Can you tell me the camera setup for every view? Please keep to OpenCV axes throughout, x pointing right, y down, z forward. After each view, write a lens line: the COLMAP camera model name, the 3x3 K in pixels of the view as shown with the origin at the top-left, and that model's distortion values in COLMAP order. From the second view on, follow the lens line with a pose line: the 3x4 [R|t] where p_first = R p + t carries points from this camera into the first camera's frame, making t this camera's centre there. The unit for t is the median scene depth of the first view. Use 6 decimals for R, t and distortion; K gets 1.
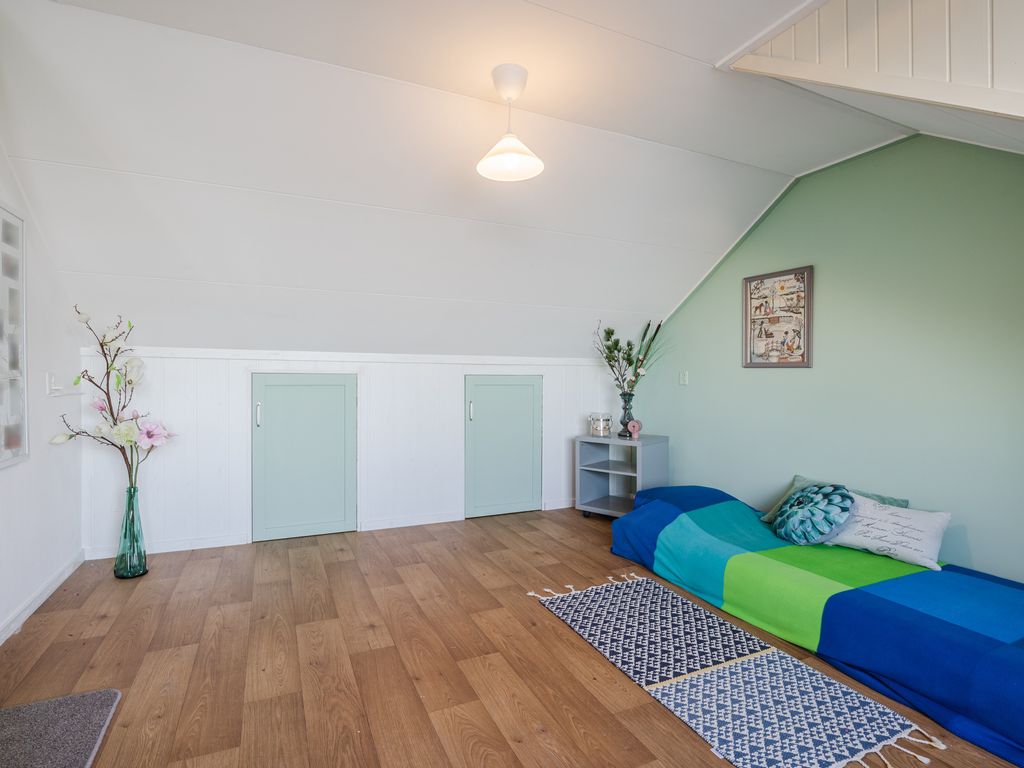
lens RADIAL K [[531.9, 0, 512.0], [0, 531.9, 384.0], [0, 0, 1]] dist [-0.015772, 0.000155]
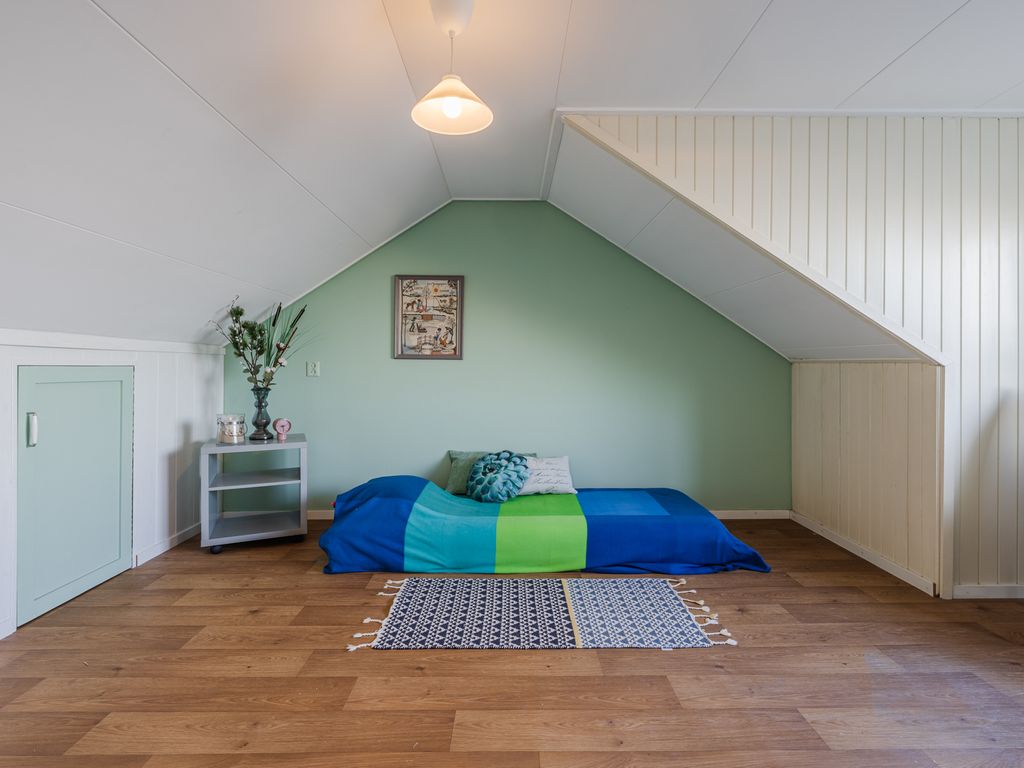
lens RADIAL K [[525.3, 0, 516.2], [0, 525.3, 368.9], [0, 0, 1]] dist [-0.001676, 0.000280]
pose [[0.401050, -0.007373, 0.916027, -0.490604], [0.013967, 0.999901, 0.001933, -0.010401], [-0.915950, 0.012018, 0.401113, 0.401848]]
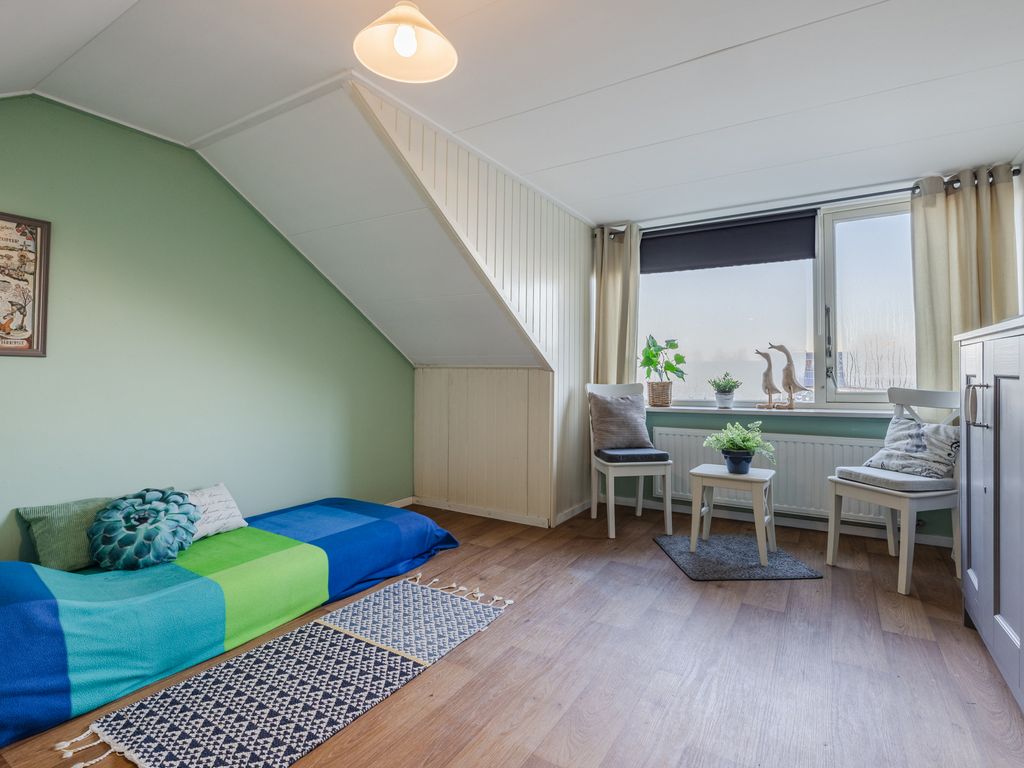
lens RADIAL K [[520.0, 0, 519.6], [0, 520.0, 375.7], [0, 0, 1]] dist [-0.001181, 0.000005]
pose [[-0.566685, -0.009218, 0.823883, -0.424897], [0.004774, 0.999884, 0.014471, -0.012142], [-0.823921, 0.012134, -0.566575, 0.861787]]
